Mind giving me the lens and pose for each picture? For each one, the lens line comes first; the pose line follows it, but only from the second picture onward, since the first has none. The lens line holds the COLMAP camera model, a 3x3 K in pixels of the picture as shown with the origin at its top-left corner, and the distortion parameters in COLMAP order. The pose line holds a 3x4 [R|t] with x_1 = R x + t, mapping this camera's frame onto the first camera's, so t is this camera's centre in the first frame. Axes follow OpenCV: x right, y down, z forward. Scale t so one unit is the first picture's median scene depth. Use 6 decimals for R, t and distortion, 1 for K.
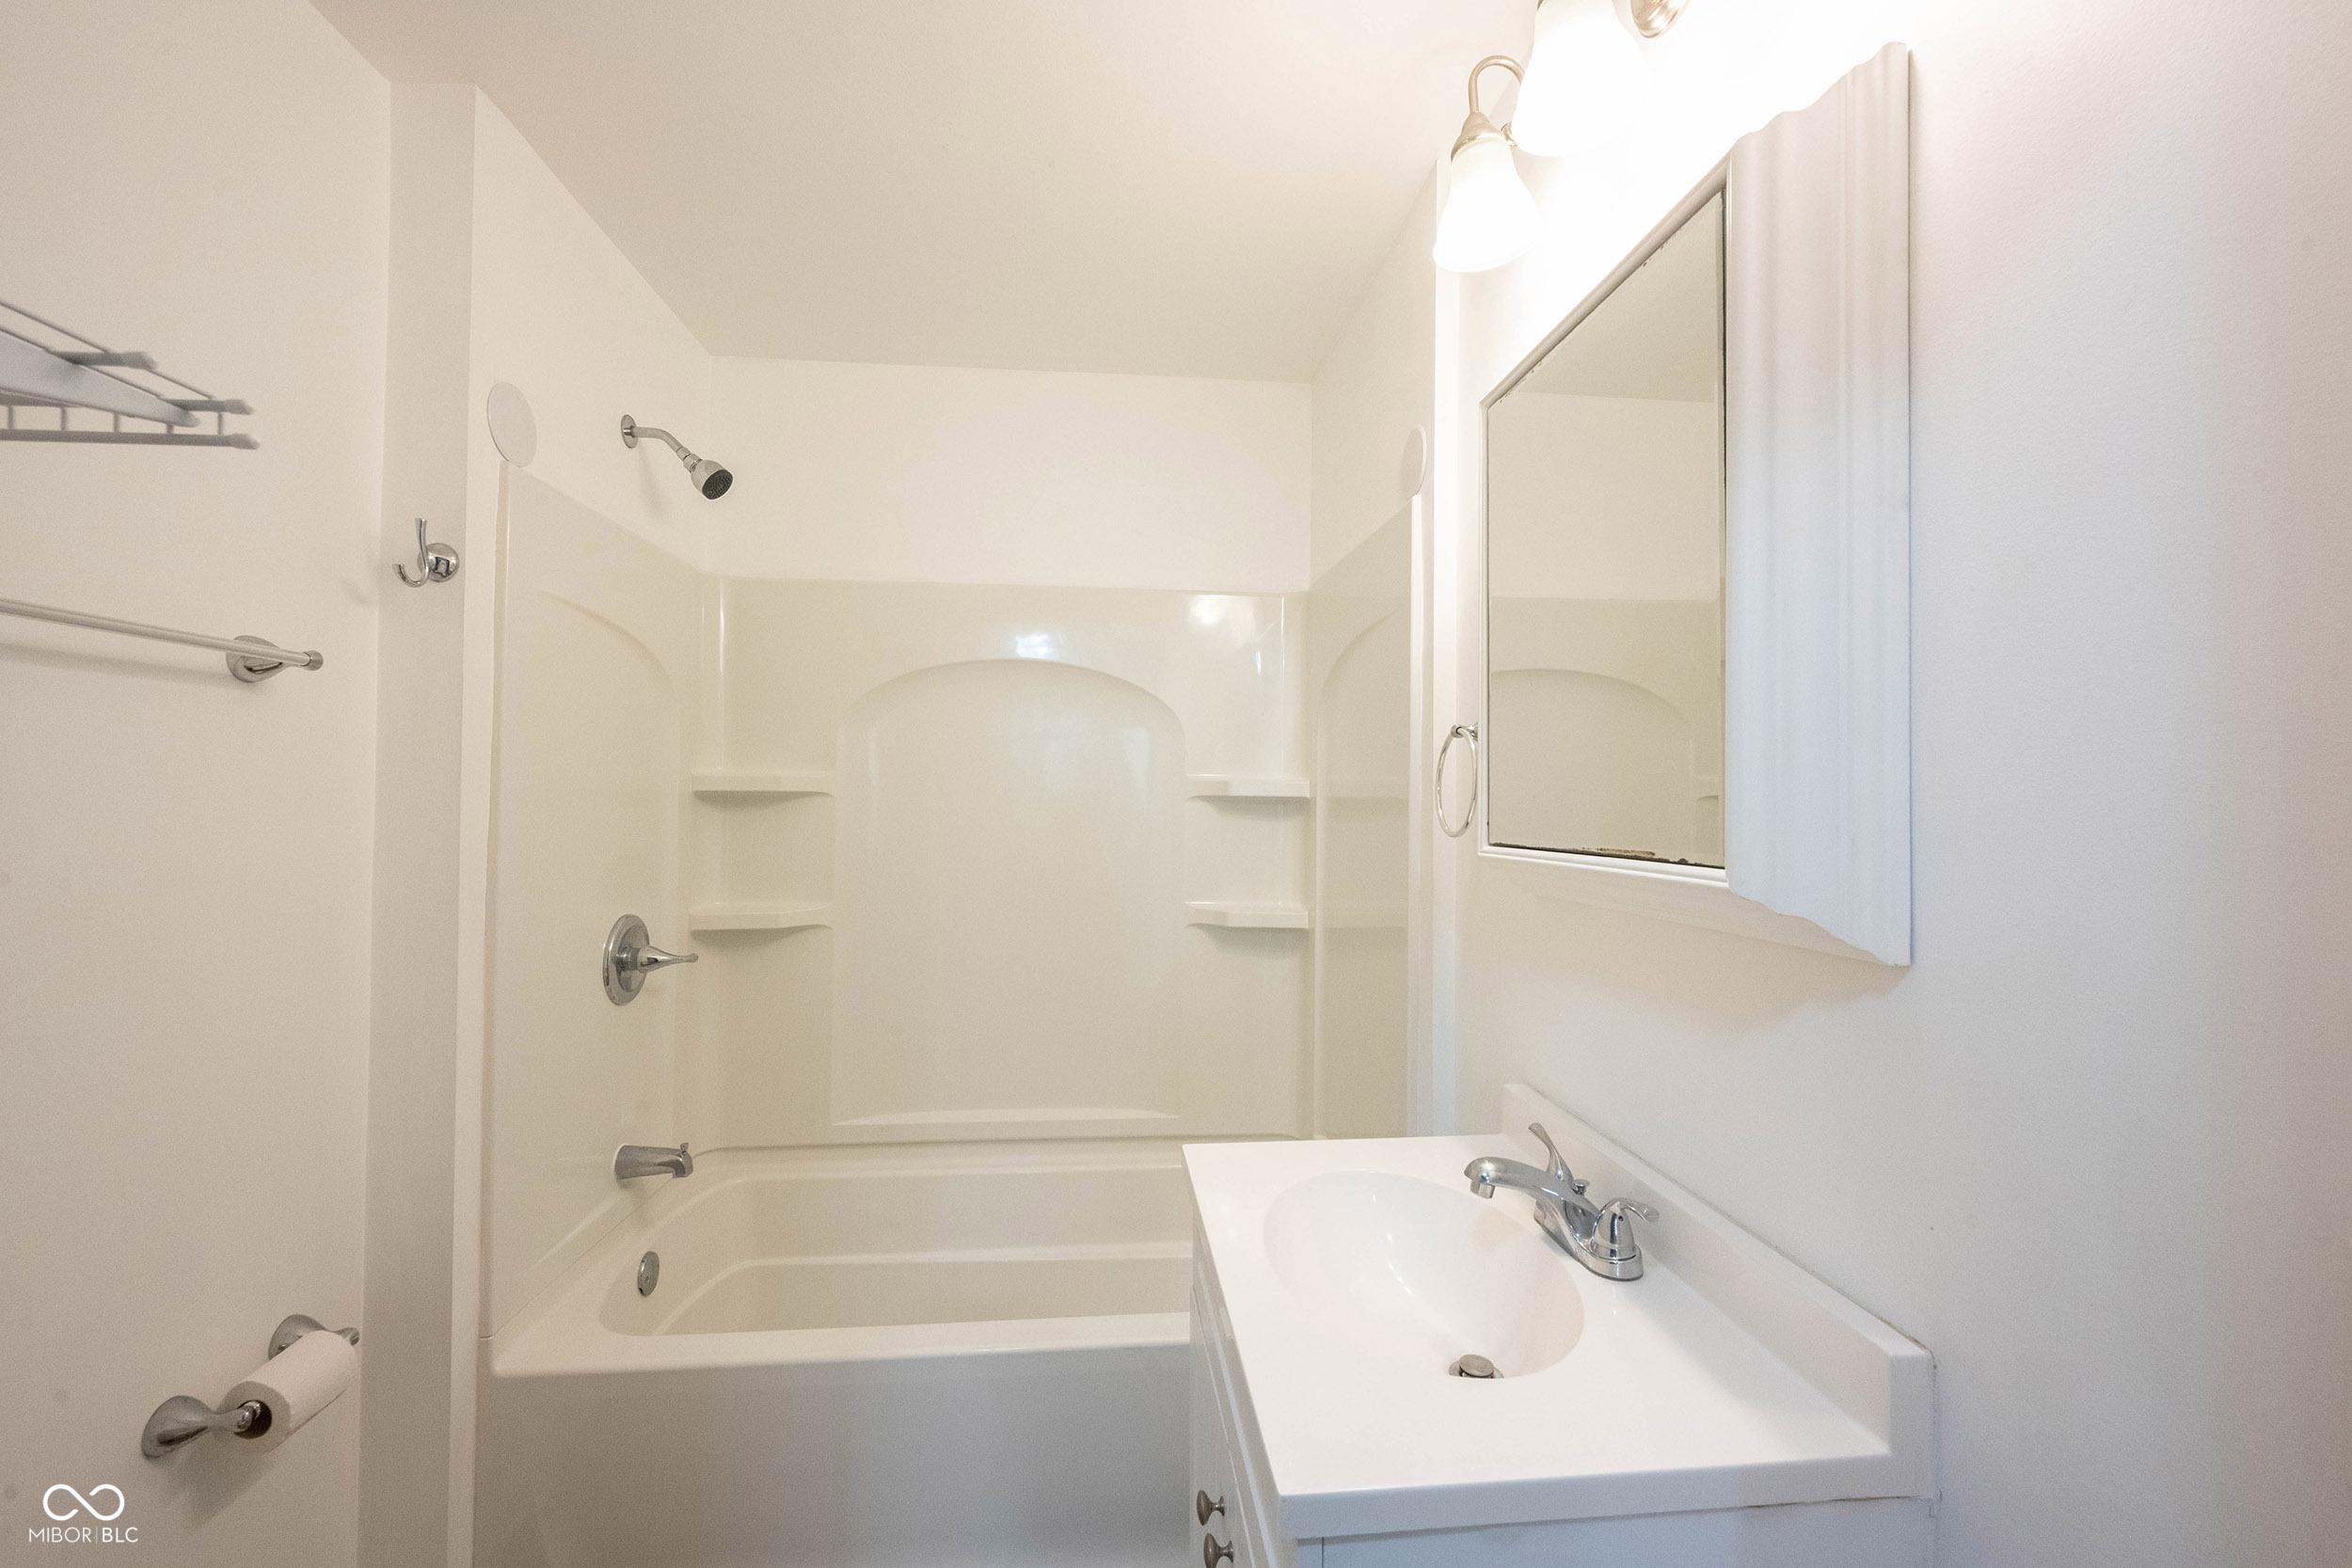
lens RADIAL K [[931.6, 0, 1176.6], [0, 931.6, 784.3], [0, 0, 1]] dist [0.001407, -0.000053]
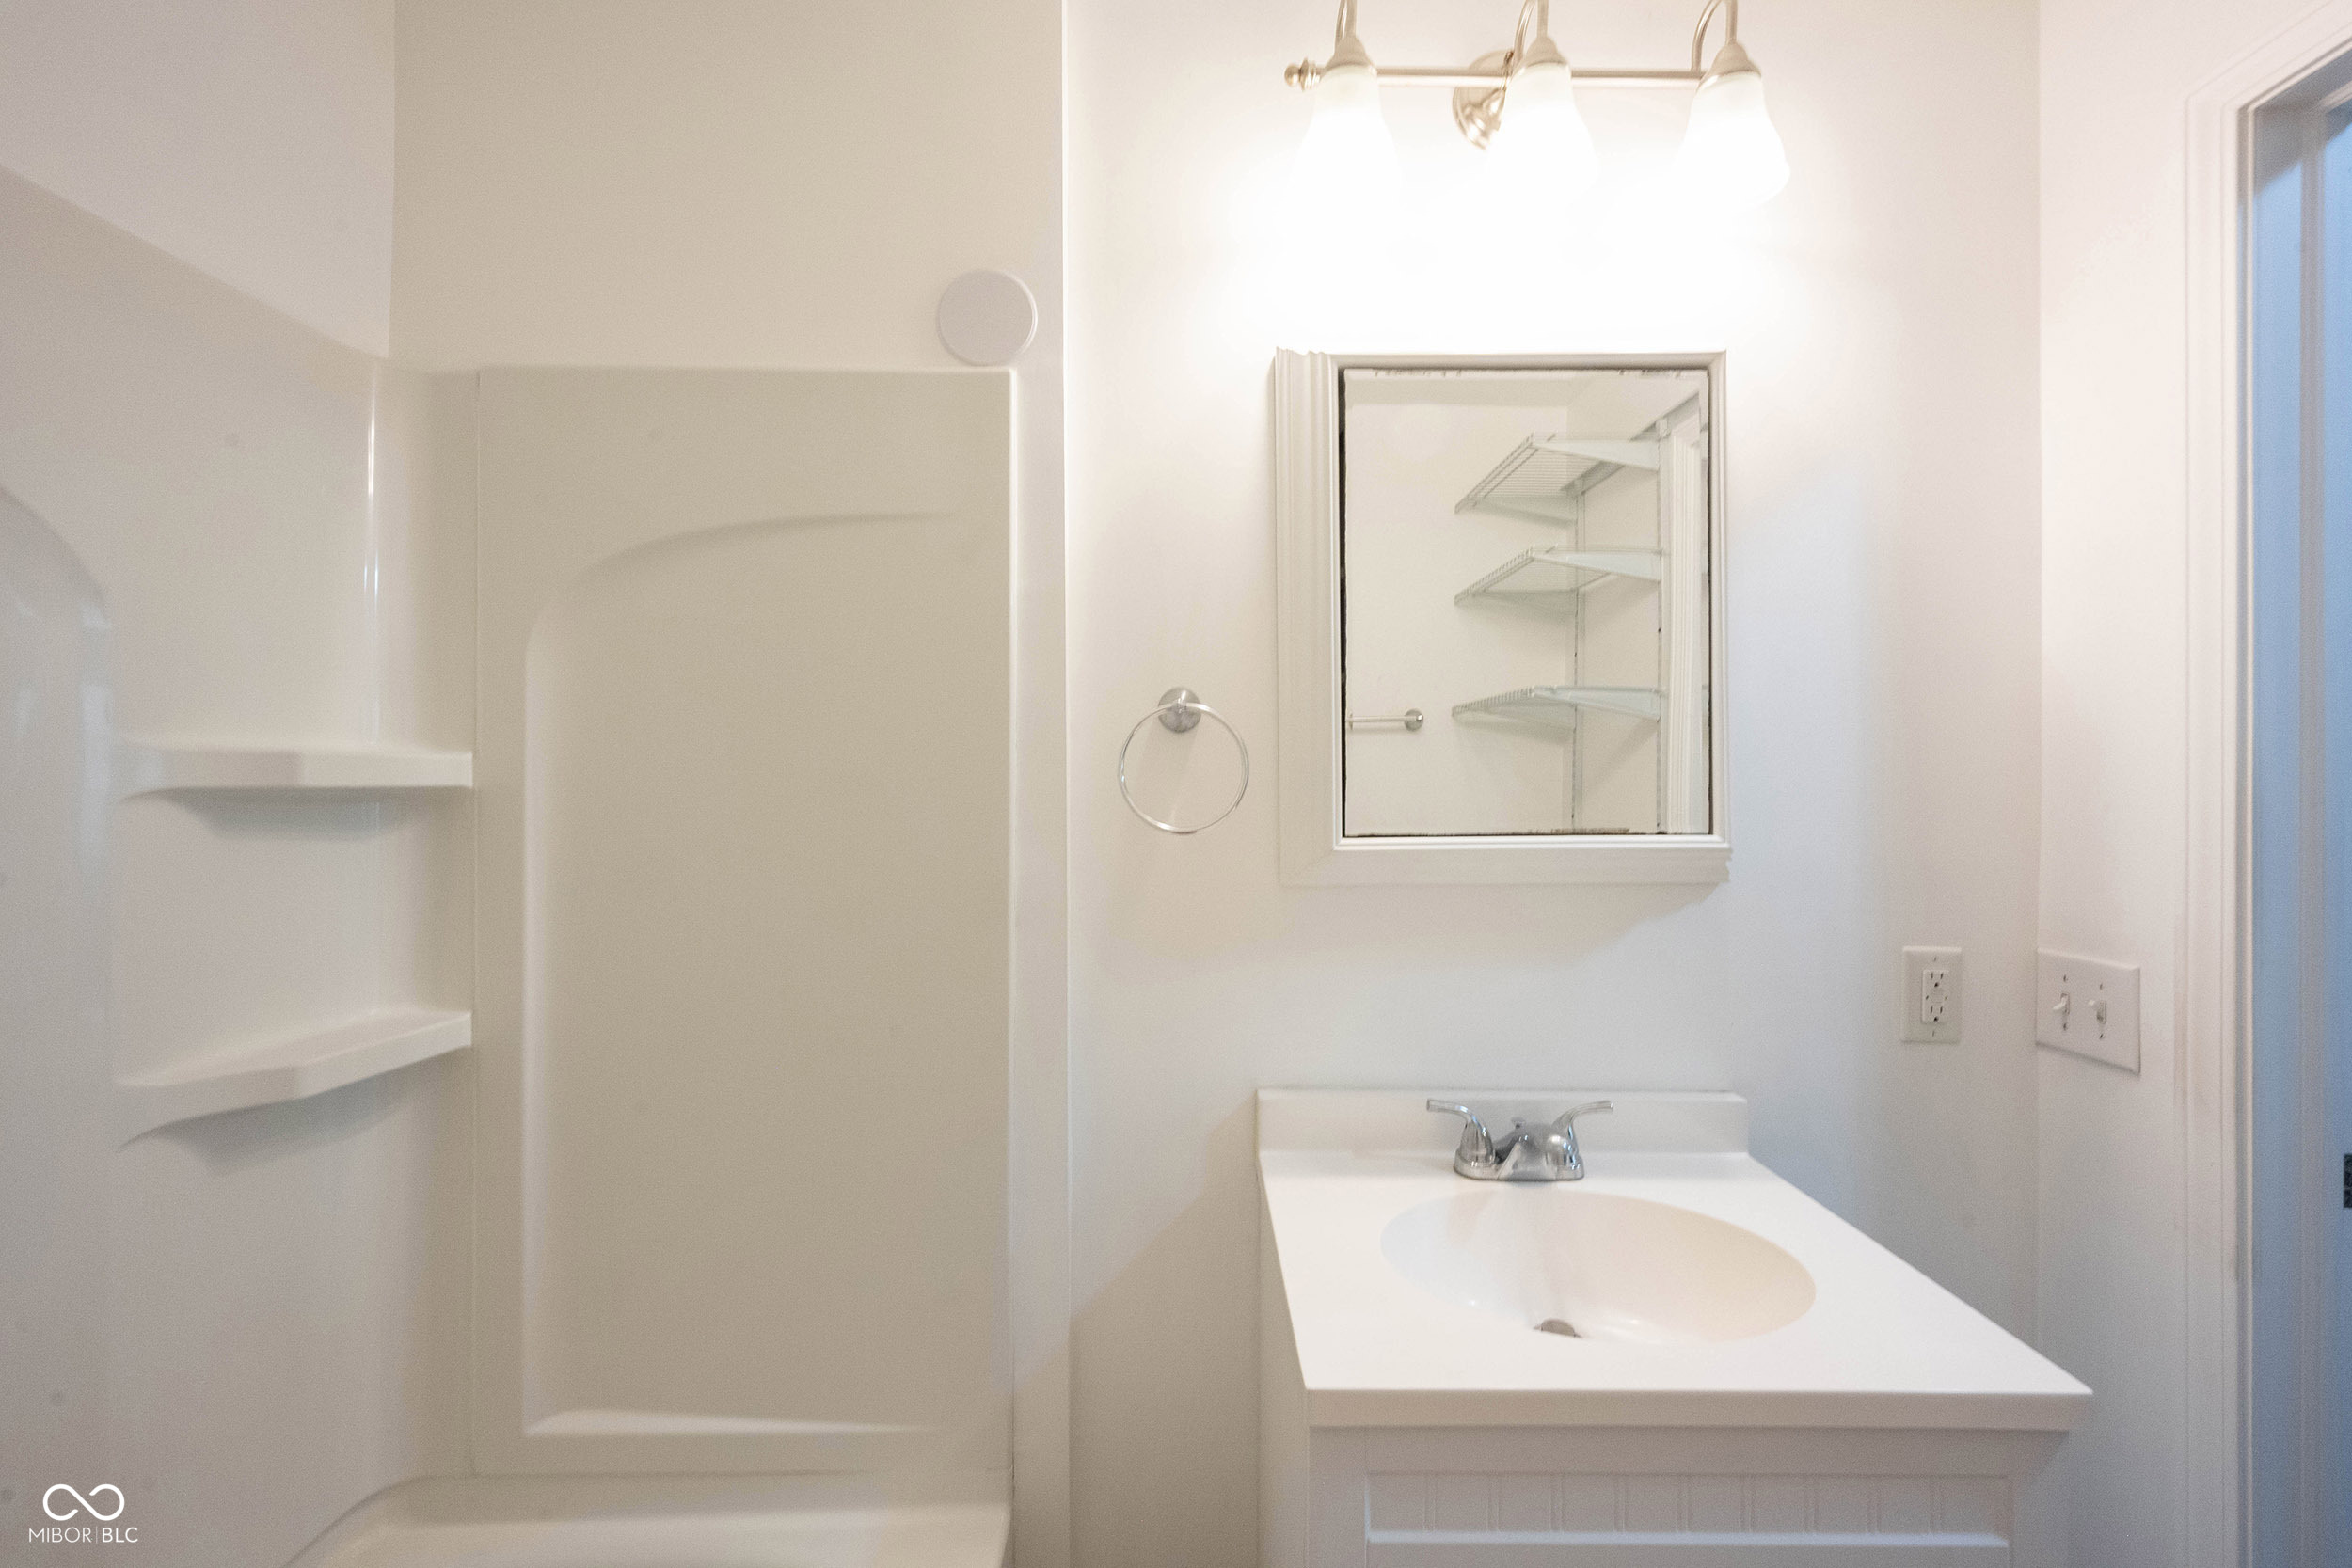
lens RADIAL K [[931.6, 0, 1177.1], [0, 931.6, 779.1], [0, 0, 1]] dist [0.001407, -0.000053]
pose [[0.096418, -0.010236, 0.995288, -0.318536], [-0.013110, 0.999847, 0.011552, -0.000983], [-0.995255, -0.014162, 0.096270, 0.560220]]
